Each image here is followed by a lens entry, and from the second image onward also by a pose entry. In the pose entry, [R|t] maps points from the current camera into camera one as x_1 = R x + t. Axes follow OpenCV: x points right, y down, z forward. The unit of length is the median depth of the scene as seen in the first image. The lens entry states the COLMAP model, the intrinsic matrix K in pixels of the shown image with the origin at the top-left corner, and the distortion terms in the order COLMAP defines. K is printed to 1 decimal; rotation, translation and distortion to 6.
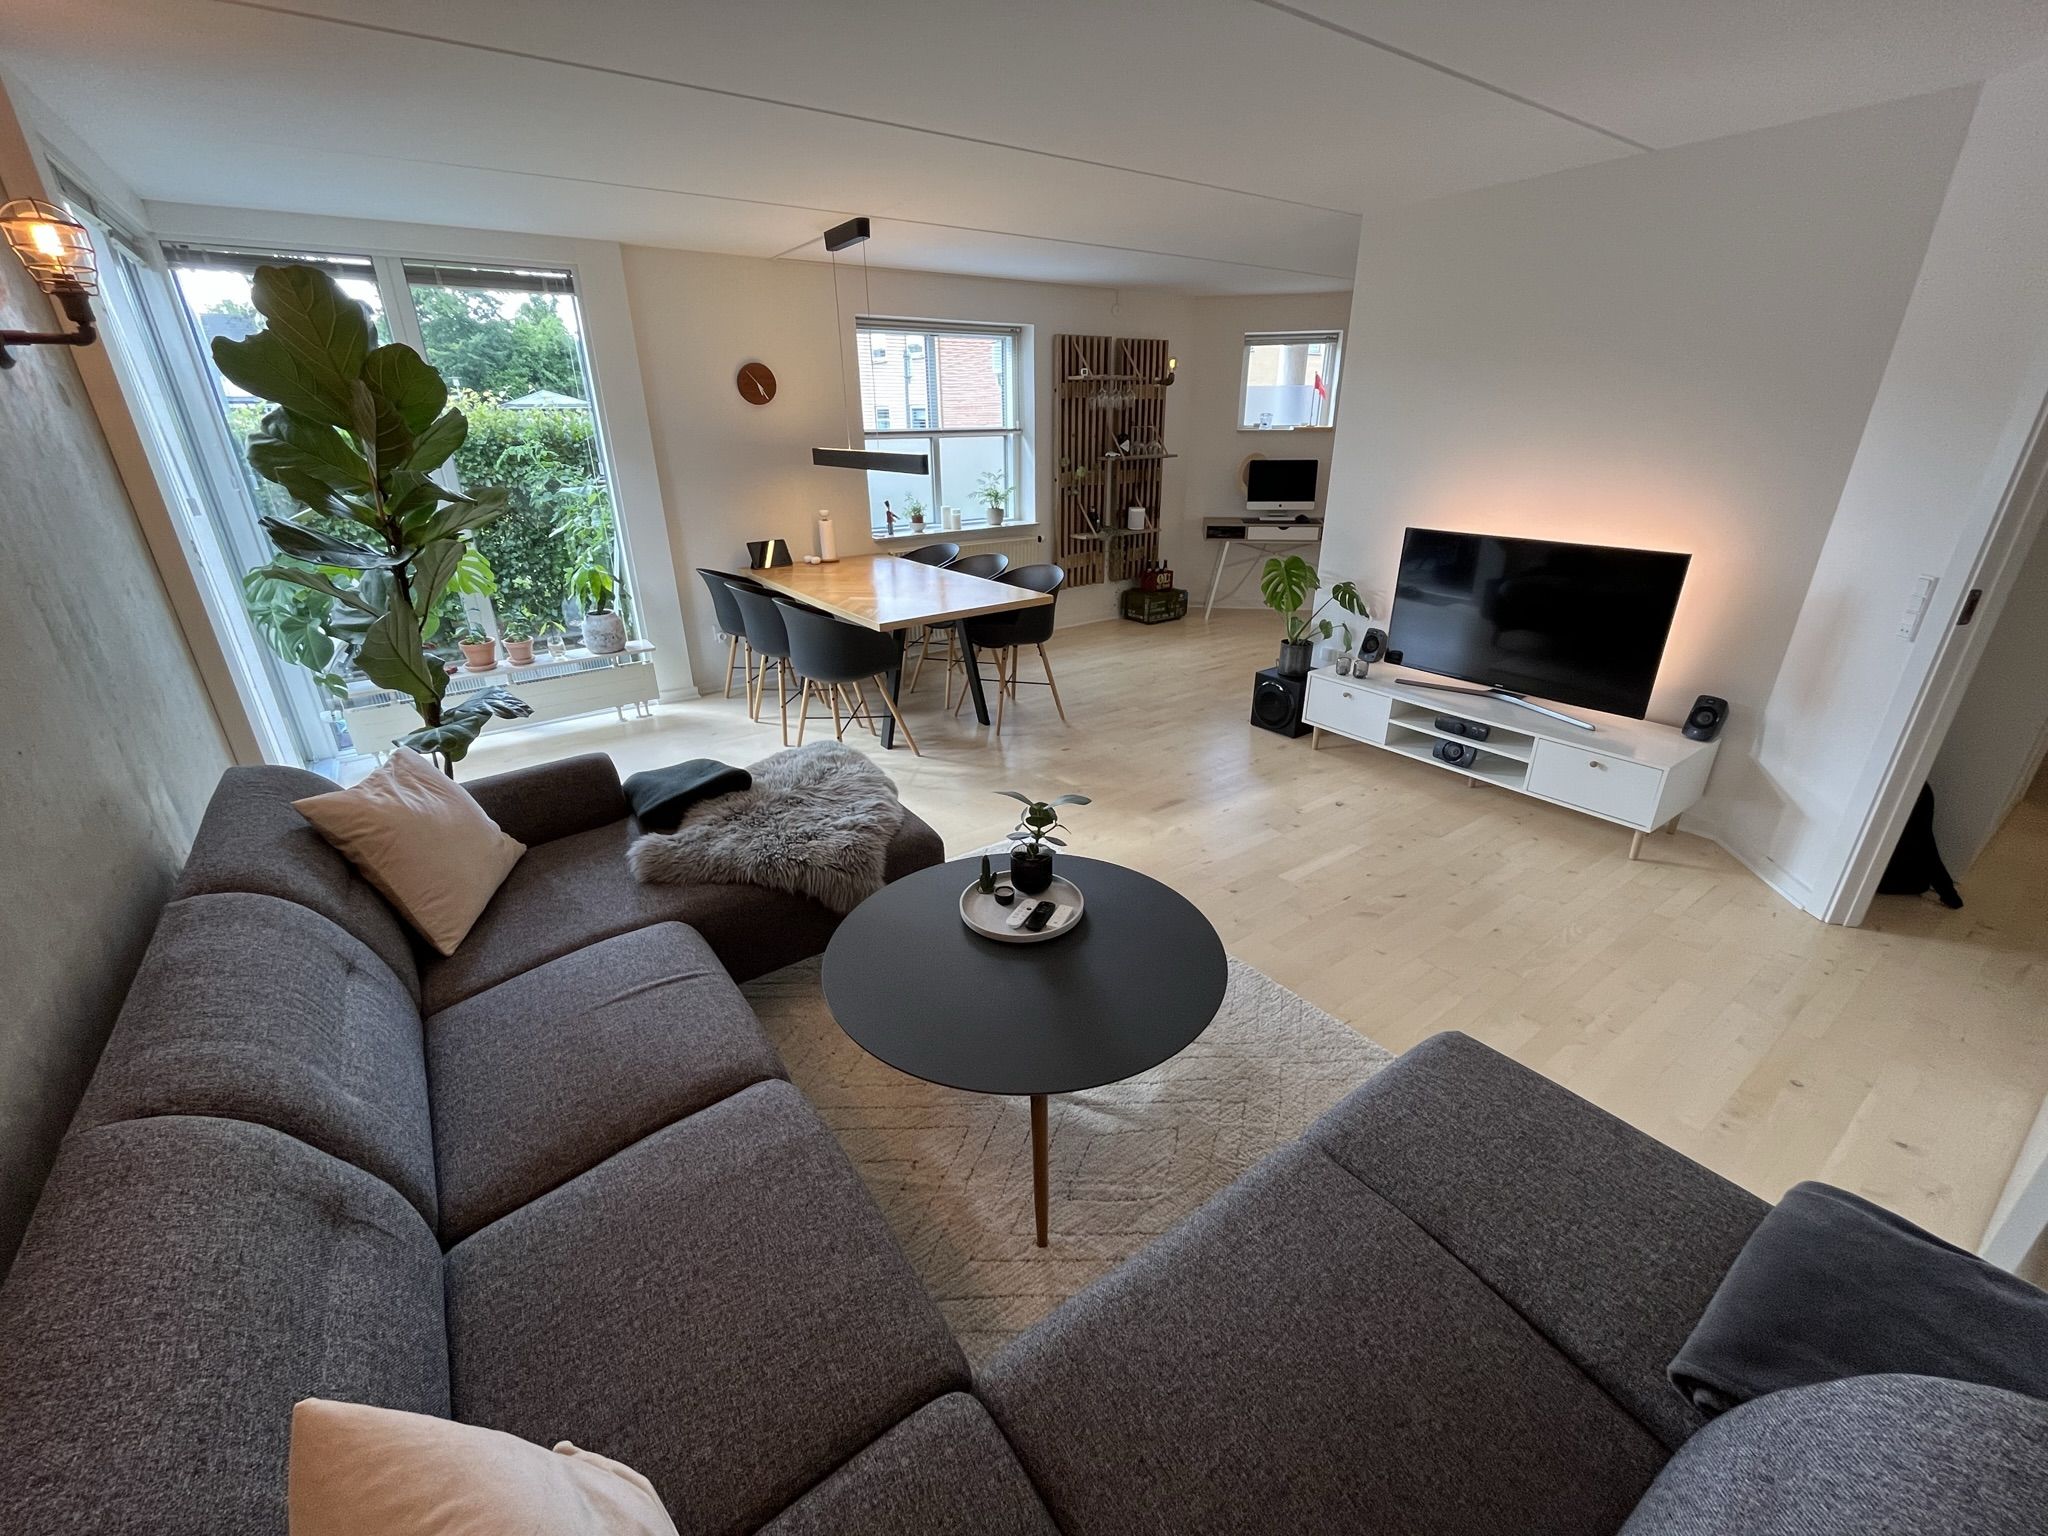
lens RADIAL K [[832.5, 0, 1019.5], [0, 832.5, 772.8], [0, 0, 1]] dist [-0.004377, -0.000195]
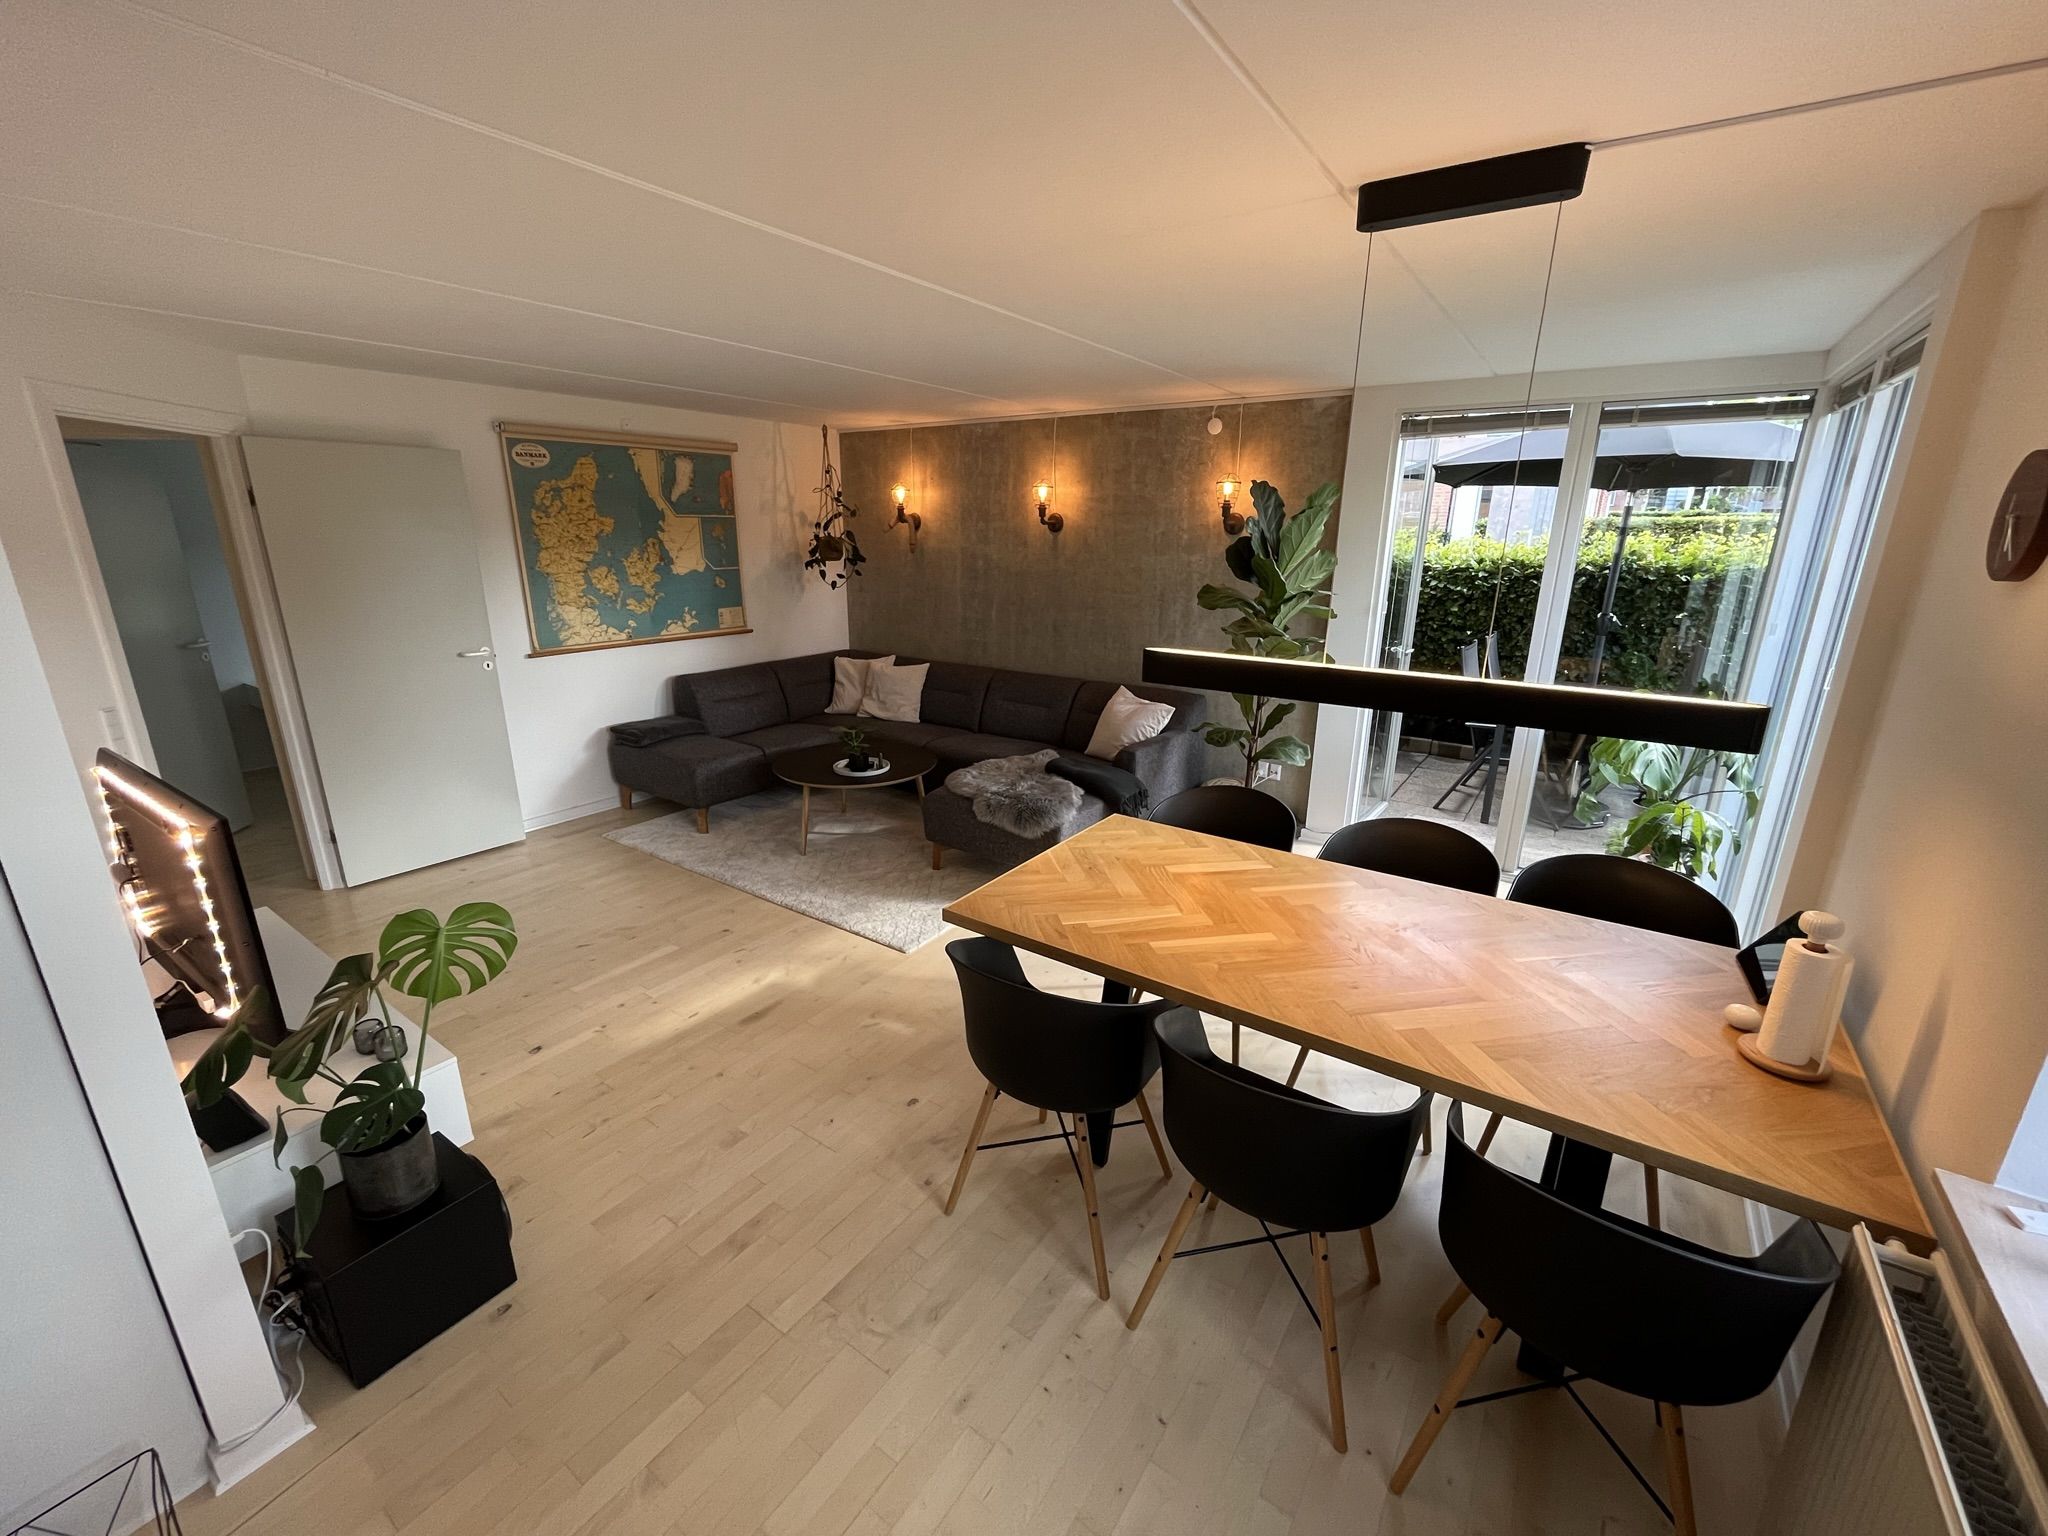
lens RADIAL K [[832.5, 0, 1019.1], [0, 832.5, 773.9], [0, 0, 1]] dist [-0.004377, -0.000195]
pose [[-0.943271, 0.095469, -0.318001, 0.144786], [-0.129802, 0.775511, 0.617846, -0.570762], [0.305599, 0.624074, -0.719126, 1.247421]]
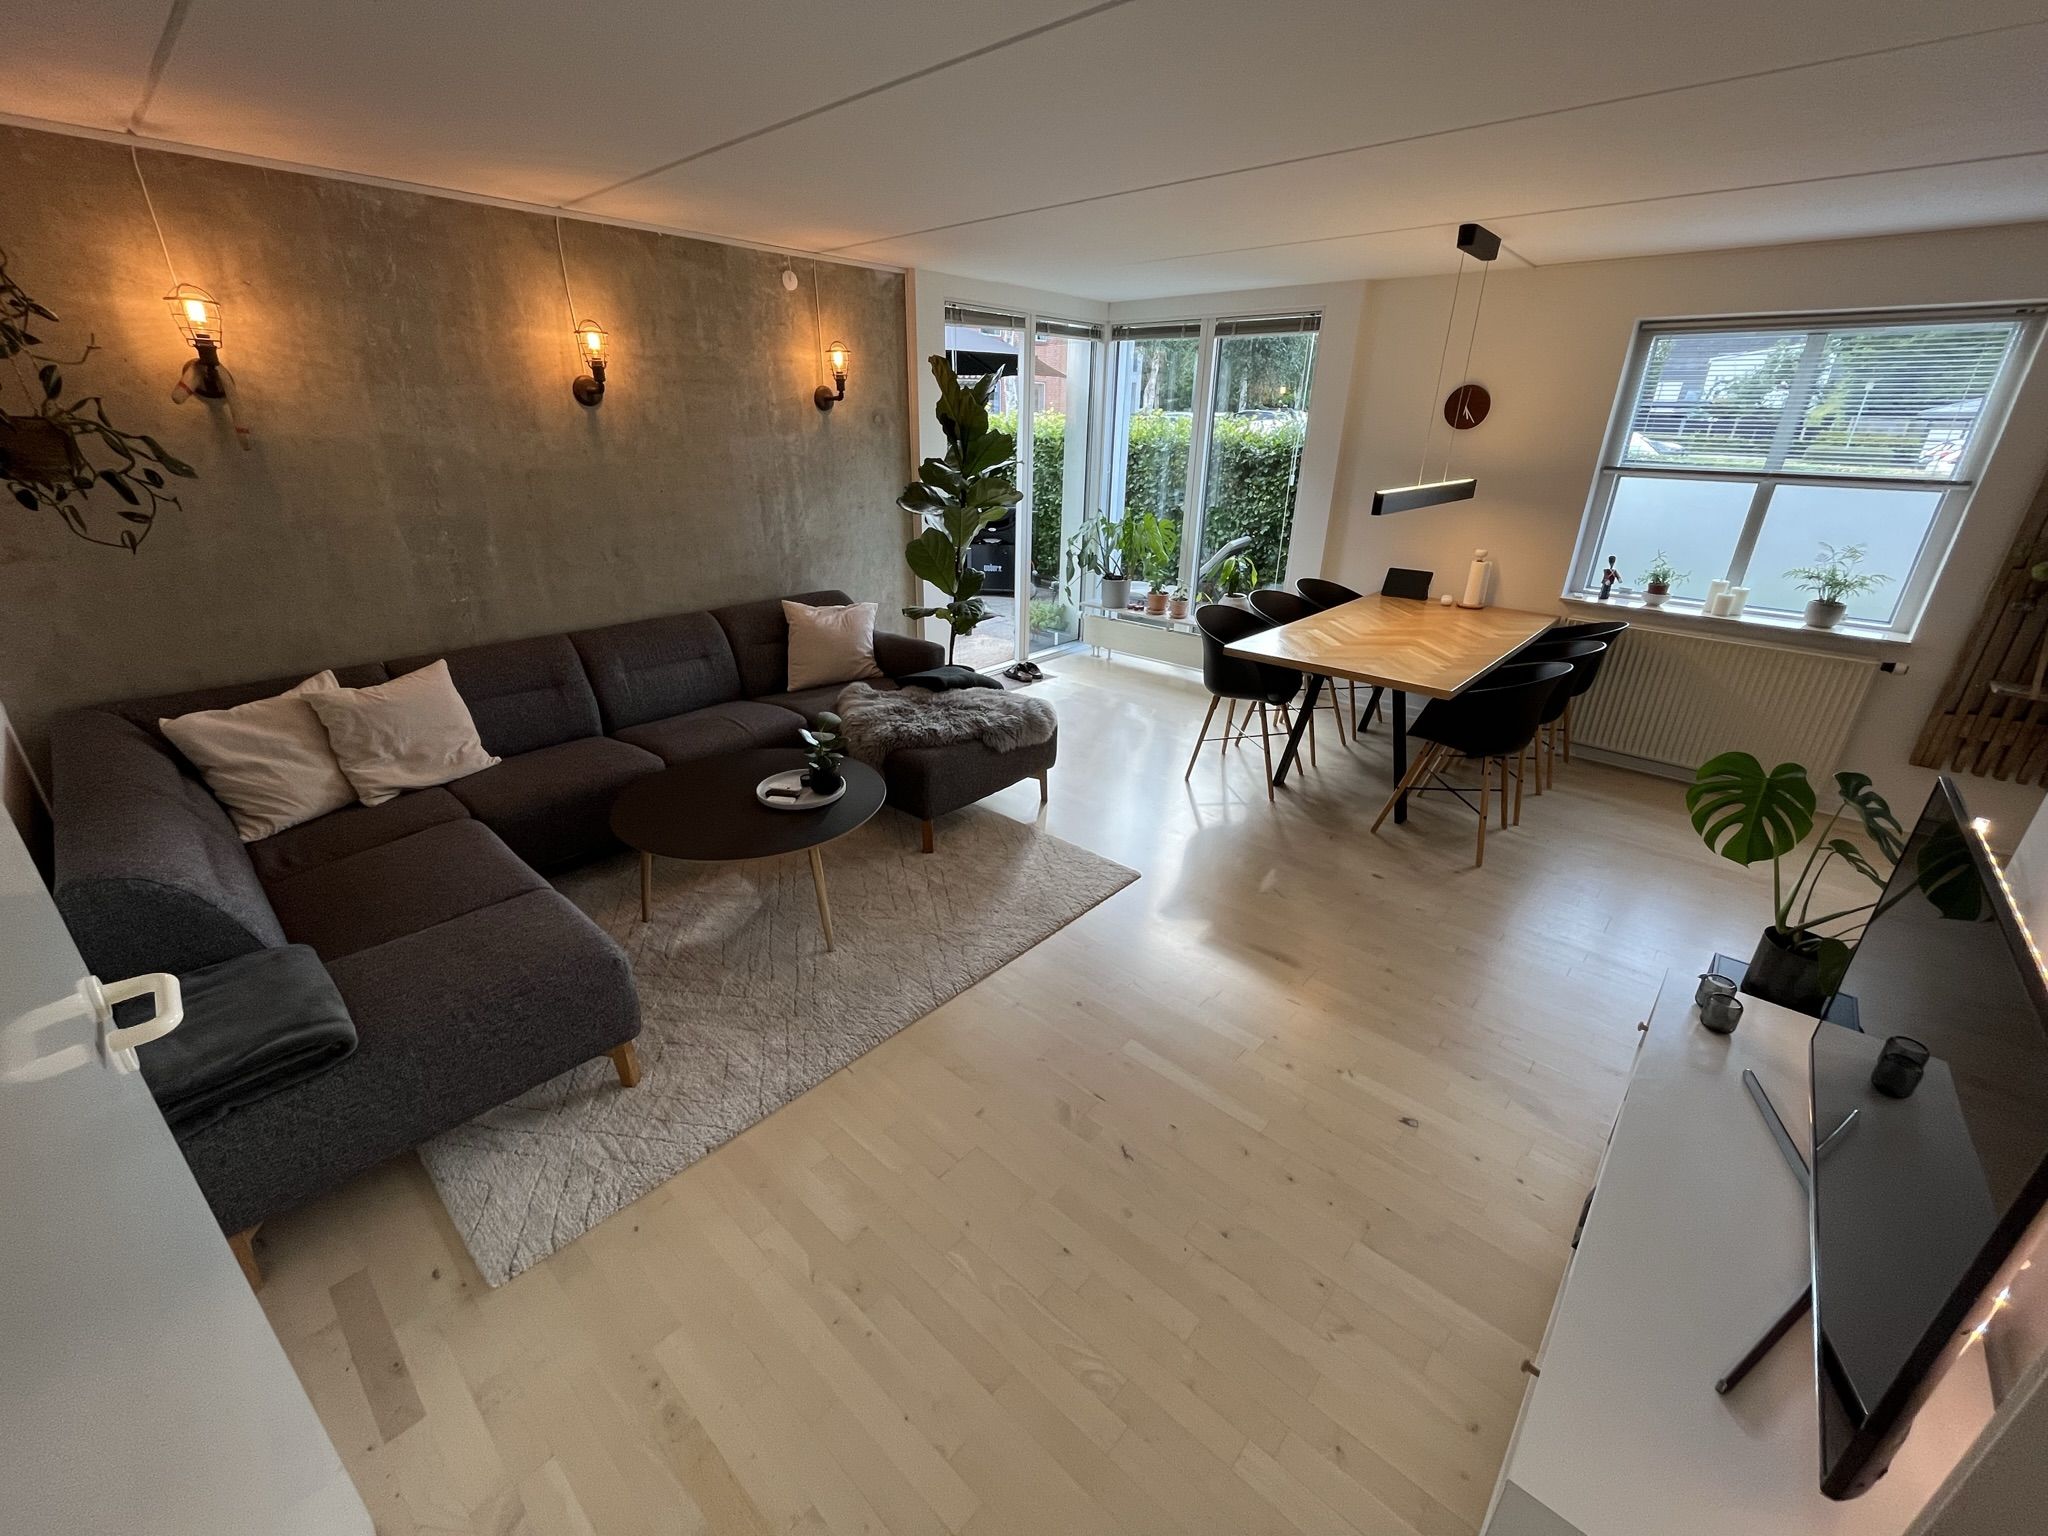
lens RADIAL K [[832.5, 0, 1016.4], [0, 832.5, 775.4], [0, 0, 1]] dist [-0.004377, -0.000195]
pose [[0.206581, 0.397304, -0.894133, 0.616039], [-0.398232, 0.868869, 0.294071, -0.195536], [0.893720, 0.295323, 0.337711, 0.383662]]
